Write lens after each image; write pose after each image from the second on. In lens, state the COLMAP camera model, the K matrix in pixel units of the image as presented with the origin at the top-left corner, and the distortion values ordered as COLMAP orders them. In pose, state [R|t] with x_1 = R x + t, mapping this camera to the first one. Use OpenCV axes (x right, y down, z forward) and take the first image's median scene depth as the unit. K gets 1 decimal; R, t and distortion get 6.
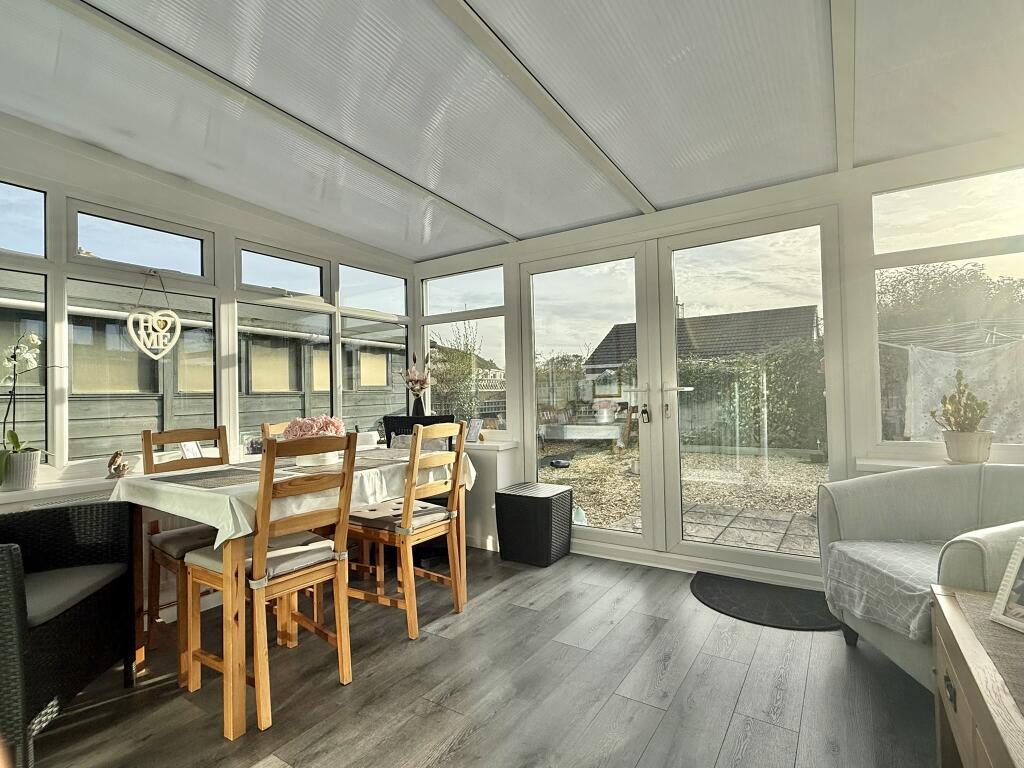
lens RADIAL K [[511.2, 0, 512.0], [0, 511.2, 384.0], [0, 0, 1]] dist [0.002047, -0.000317]
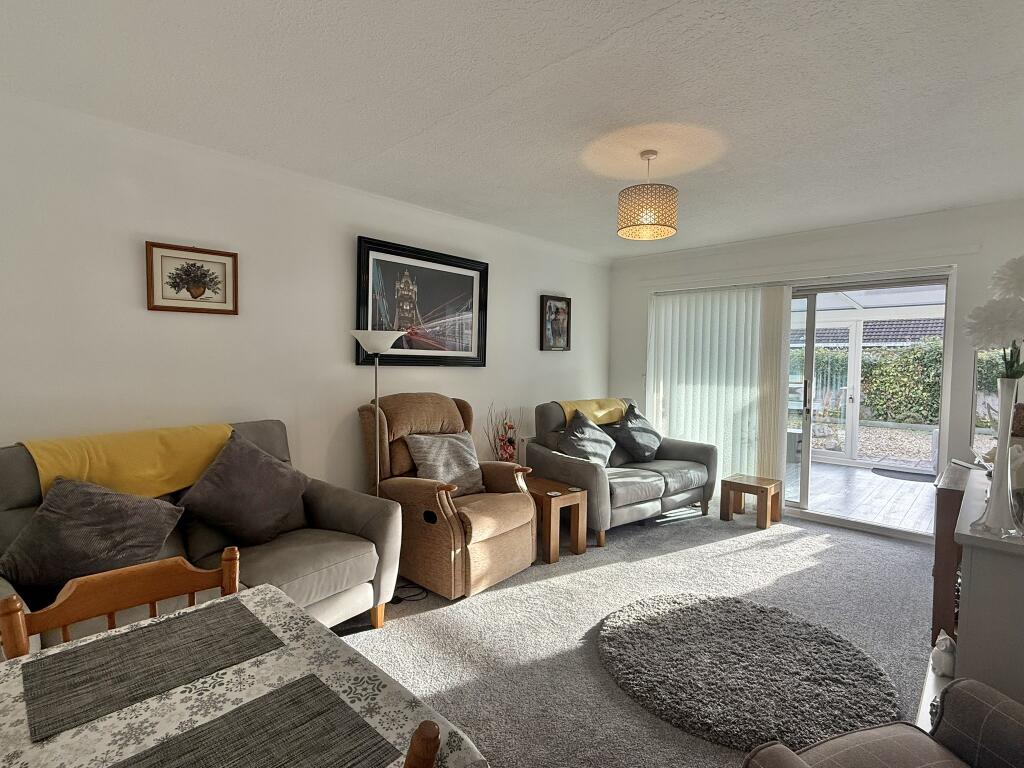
lens RADIAL K [[511.2, 0, 512.0], [0, 511.2, 384.0], [0, 0, 1]] dist [0.002047, -0.000317]
pose [[0.982941, 0.038541, -0.179837, -0.937926], [-0.026810, 0.997378, 0.067216, -0.132148], [0.181956, -0.061247, 0.981397, -1.722956]]
